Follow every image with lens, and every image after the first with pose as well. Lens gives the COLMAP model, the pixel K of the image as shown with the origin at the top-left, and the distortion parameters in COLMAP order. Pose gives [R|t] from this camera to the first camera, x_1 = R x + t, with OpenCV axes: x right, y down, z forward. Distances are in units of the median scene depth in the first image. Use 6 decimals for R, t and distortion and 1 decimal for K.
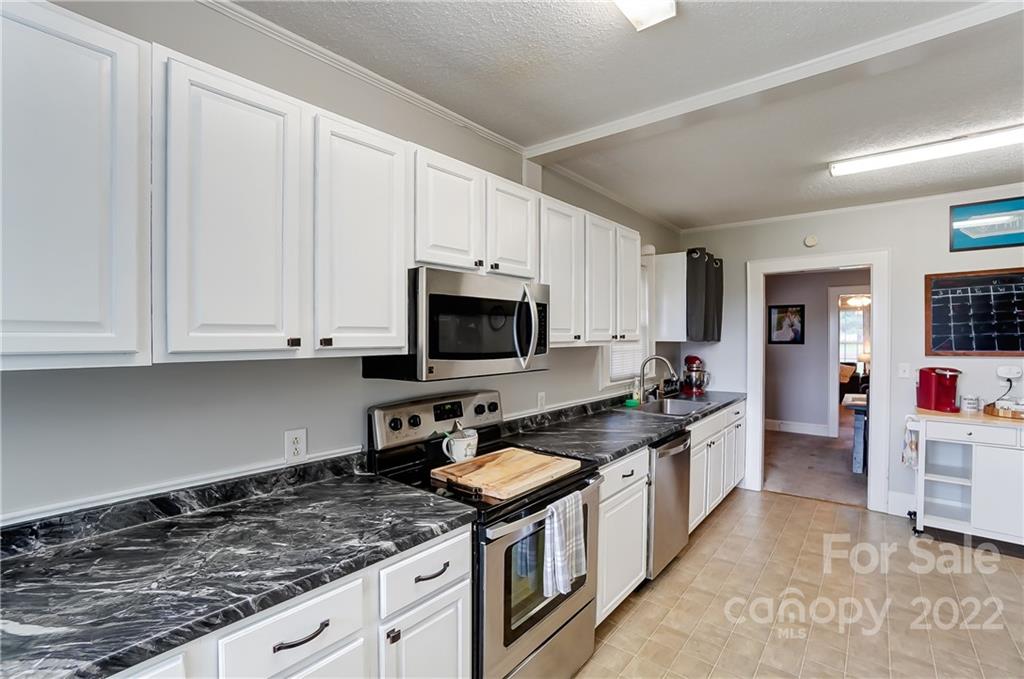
lens RADIAL K [[467.5, 0, 507.3], [0, 467.5, 337.6], [0, 0, 1]] dist [-0.070405, 0.030613]
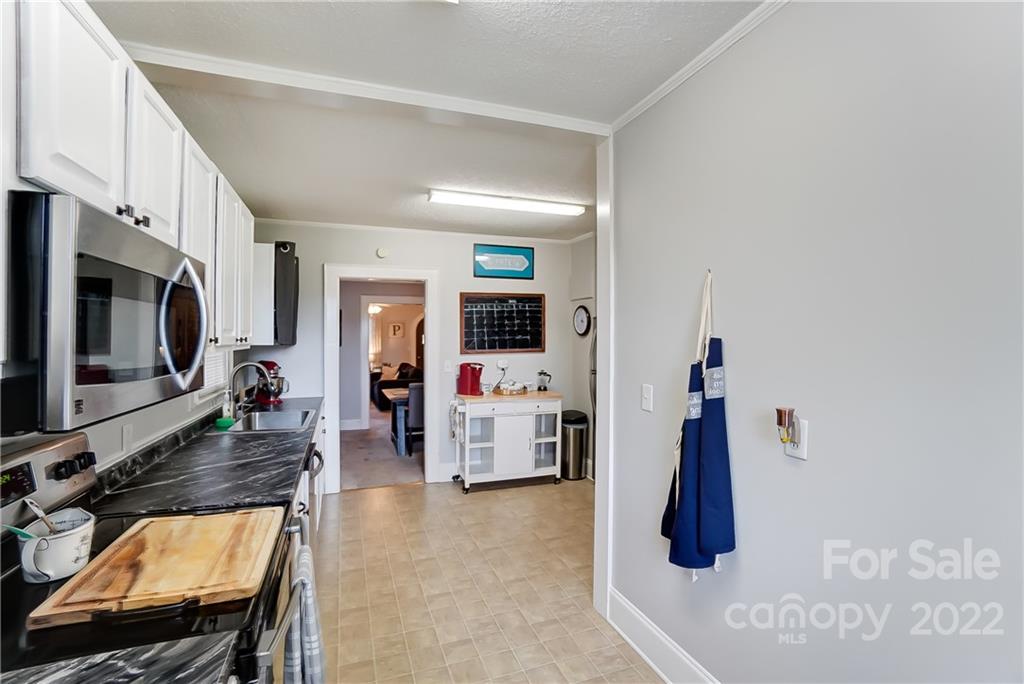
lens RADIAL K [[470.5, 0, 506.2], [0, 470.5, 337.8], [0, 0, 1]] dist [-0.003078, 0.000064]
pose [[0.525720, 0.003565, 0.850650, -0.180579], [0.001725, 0.999985, -0.005257, 0.000050], [-0.850656, 0.004232, 0.525706, 0.179540]]
